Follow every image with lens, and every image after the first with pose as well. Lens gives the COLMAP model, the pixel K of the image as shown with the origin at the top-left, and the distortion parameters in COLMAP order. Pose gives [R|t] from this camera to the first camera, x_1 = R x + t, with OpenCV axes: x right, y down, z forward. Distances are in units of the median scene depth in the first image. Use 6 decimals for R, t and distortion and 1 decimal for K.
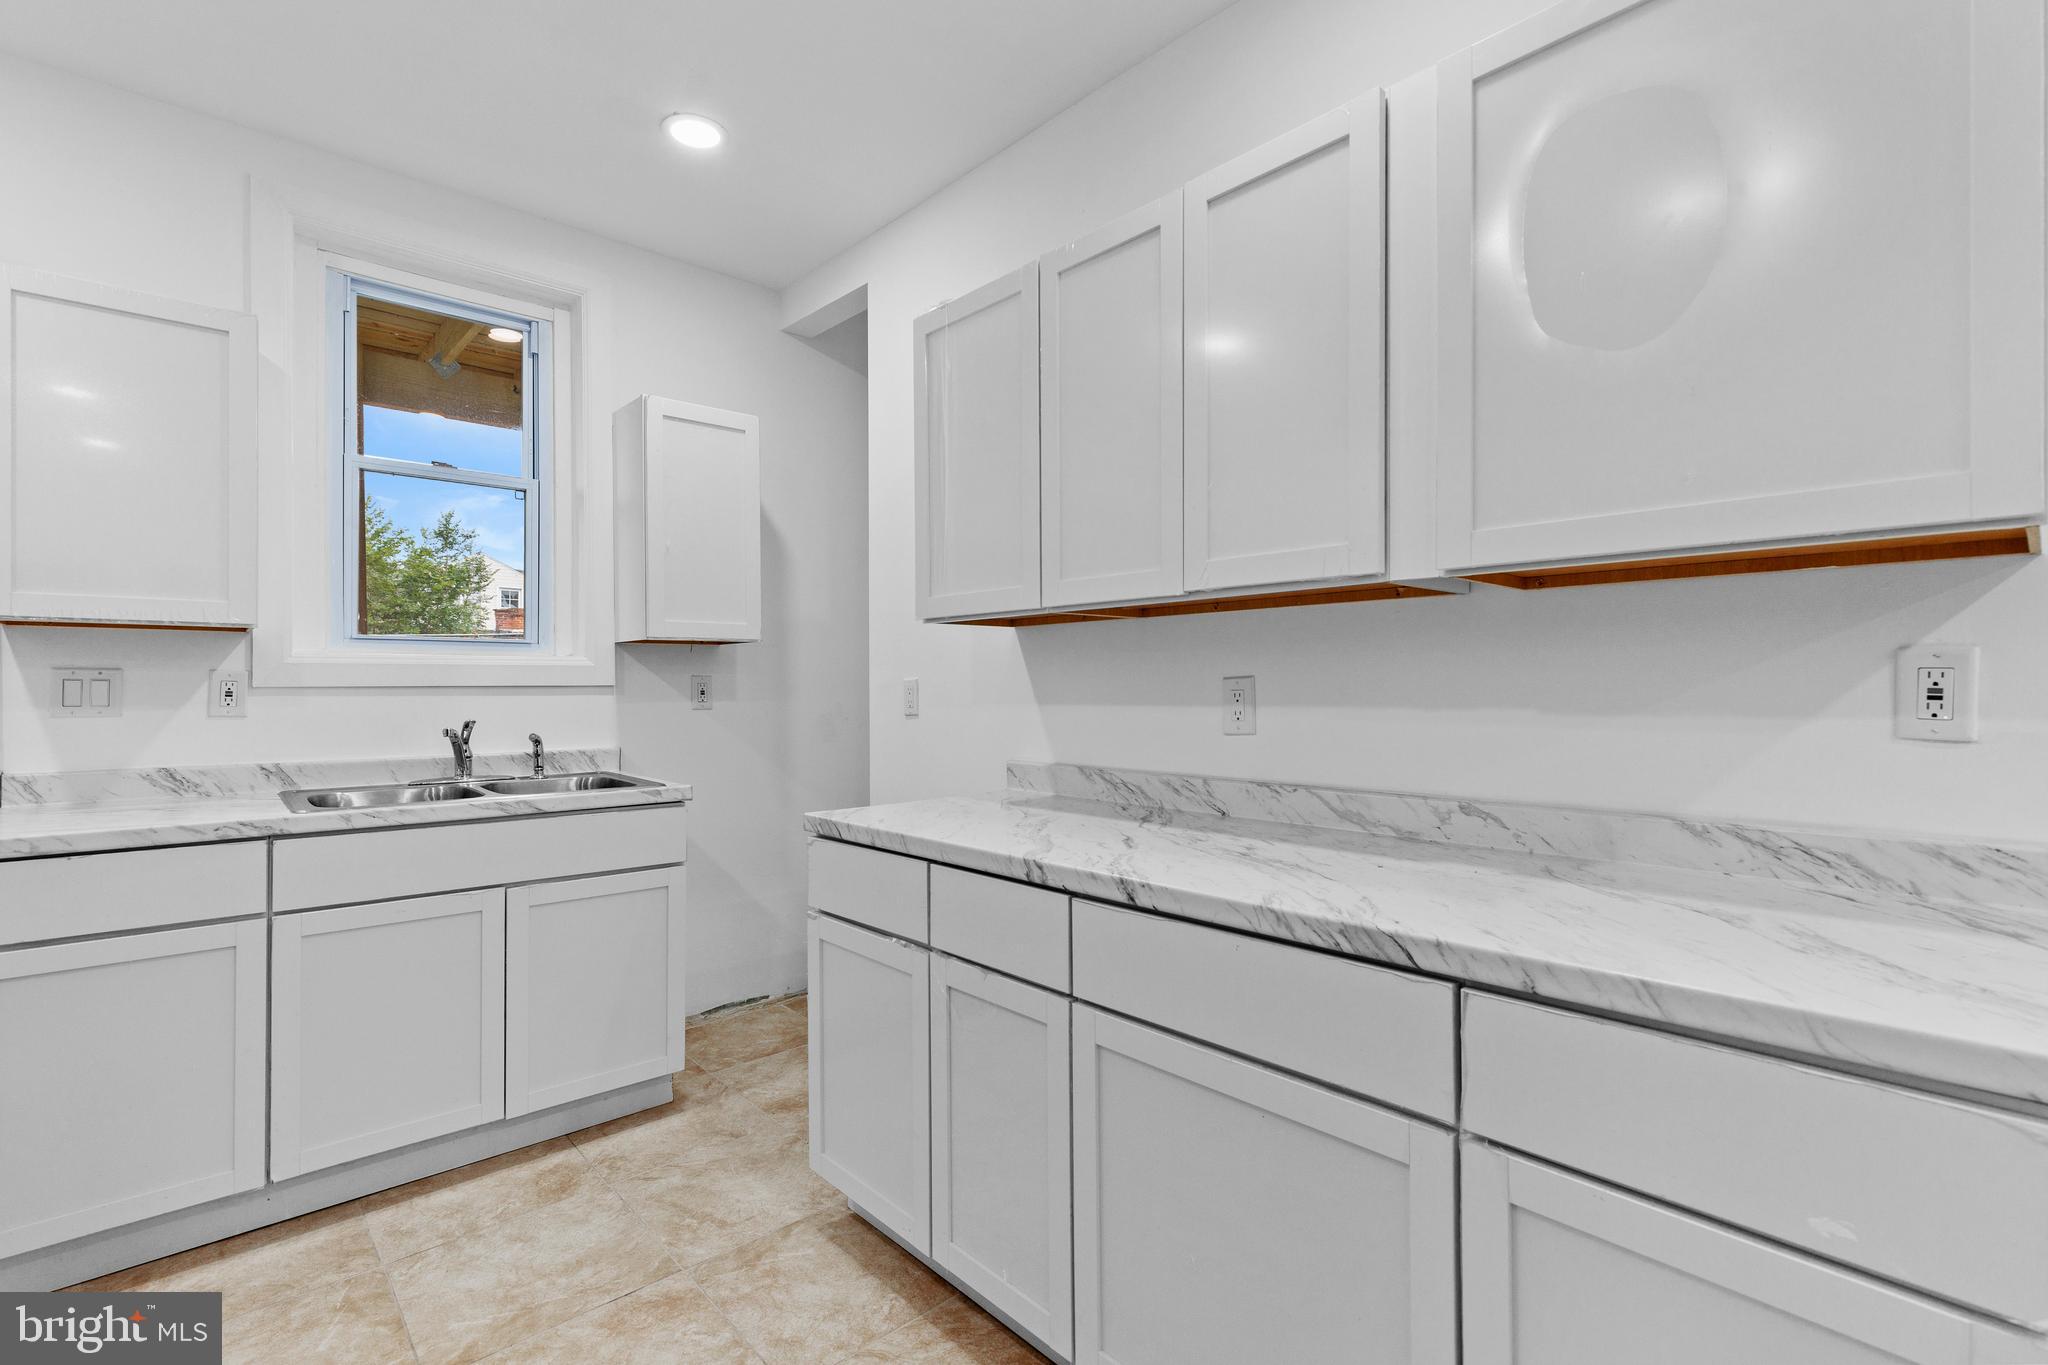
lens RADIAL K [[927.5, 0, 1034.5], [0, 927.5, 685.1], [0, 0, 1]] dist [0.010223, -0.002672]
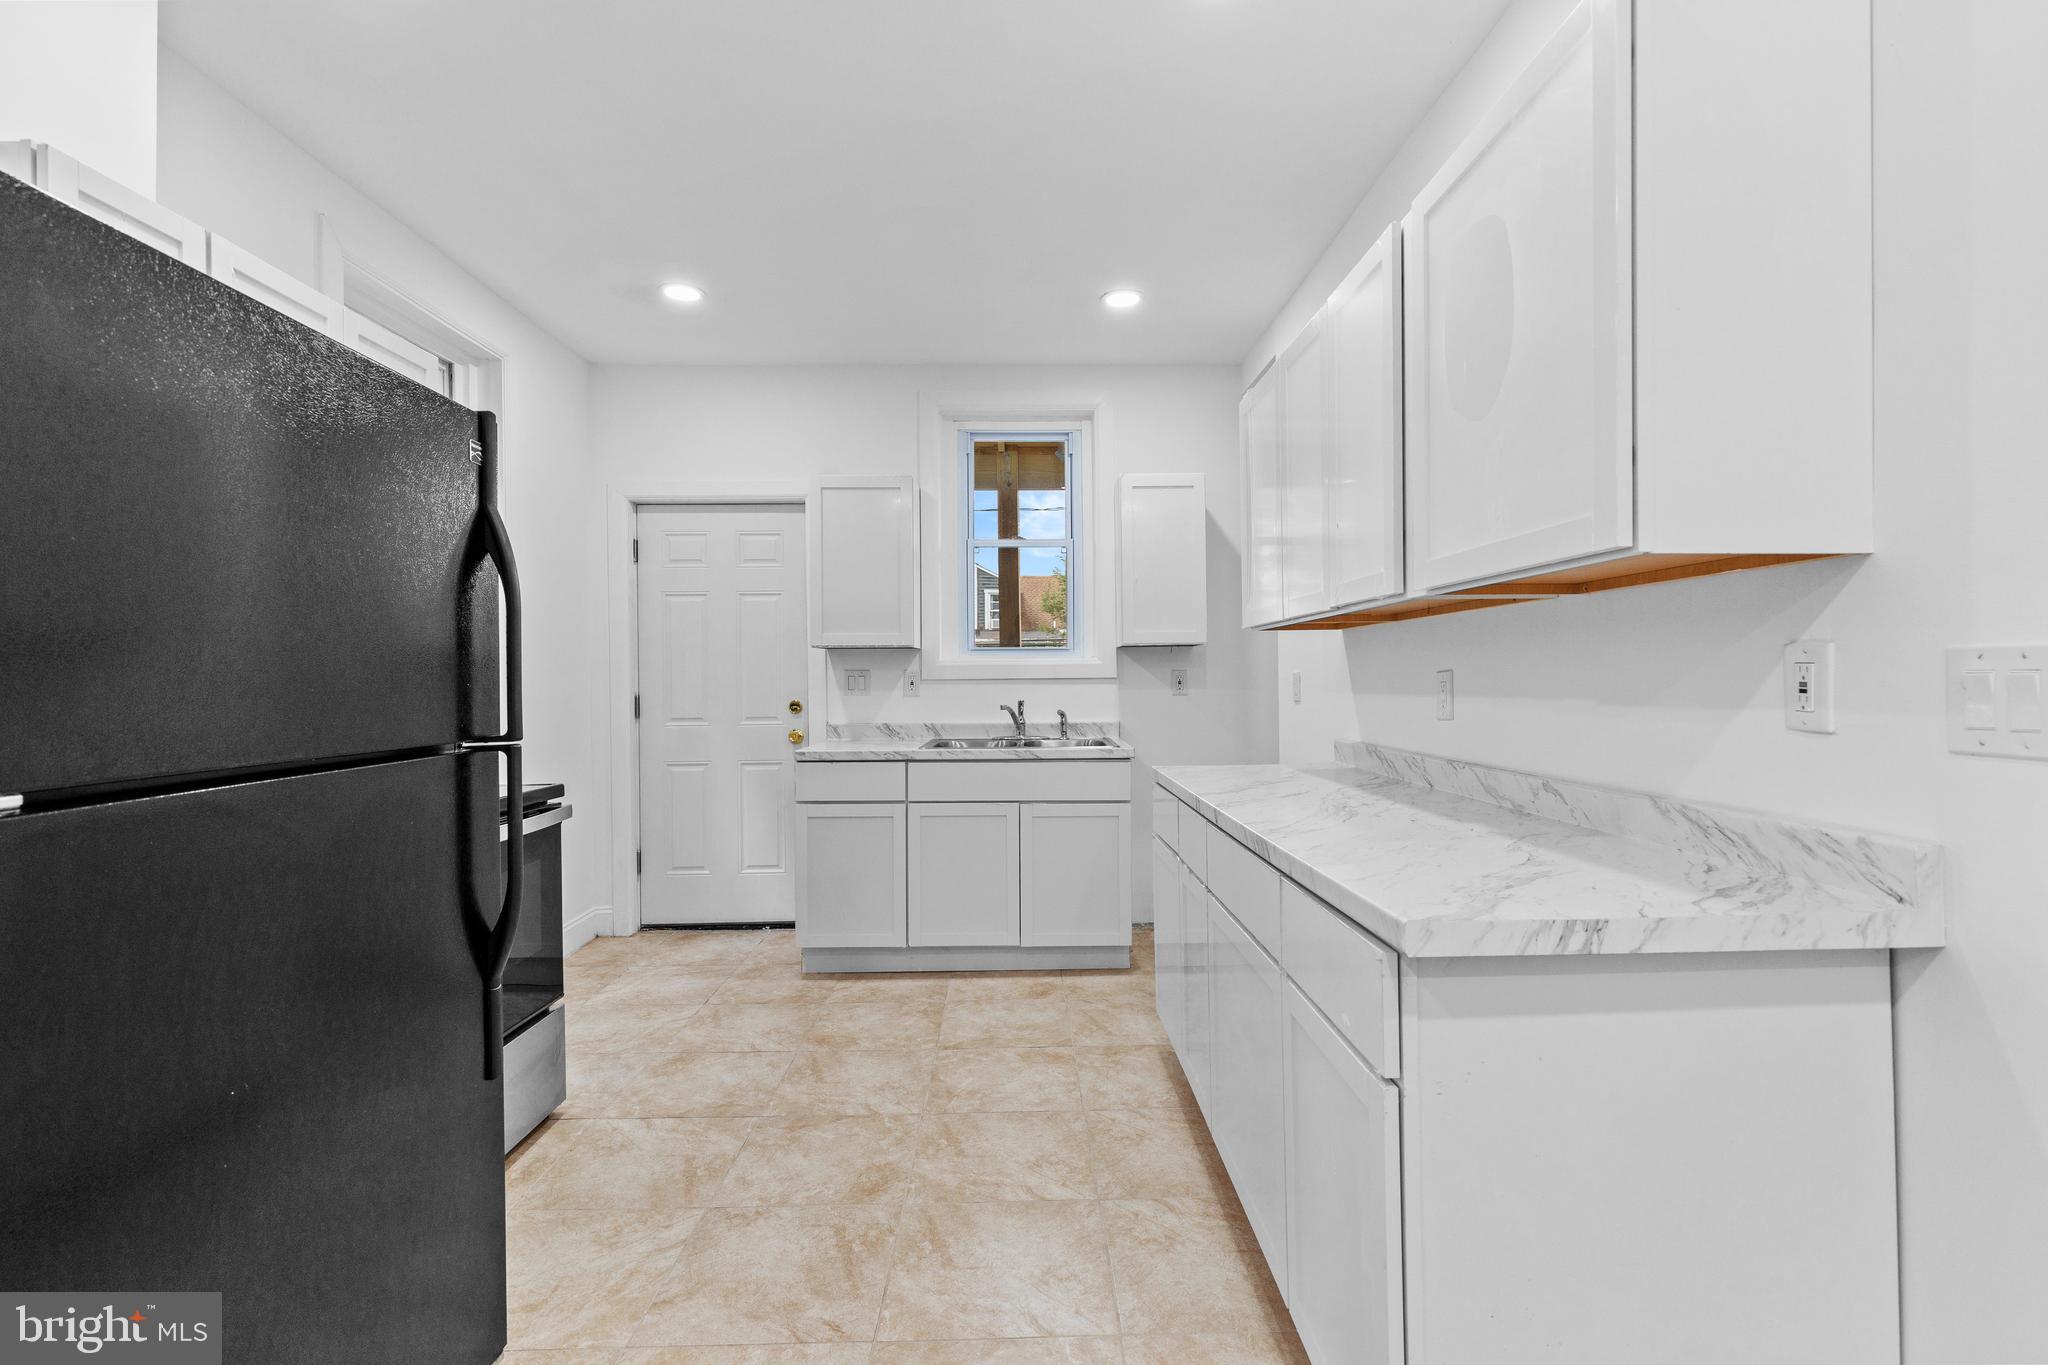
lens RADIAL K [[927.5, 0, 1039.7], [0, 927.5, 671.2], [0, 0, 1]] dist [0.010223, -0.002672]
pose [[0.752557, -0.007596, -0.658484, 0.584785], [0.006258, 0.999971, -0.004382, -0.005712], [0.658498, -0.000823, 0.752582, -0.214259]]
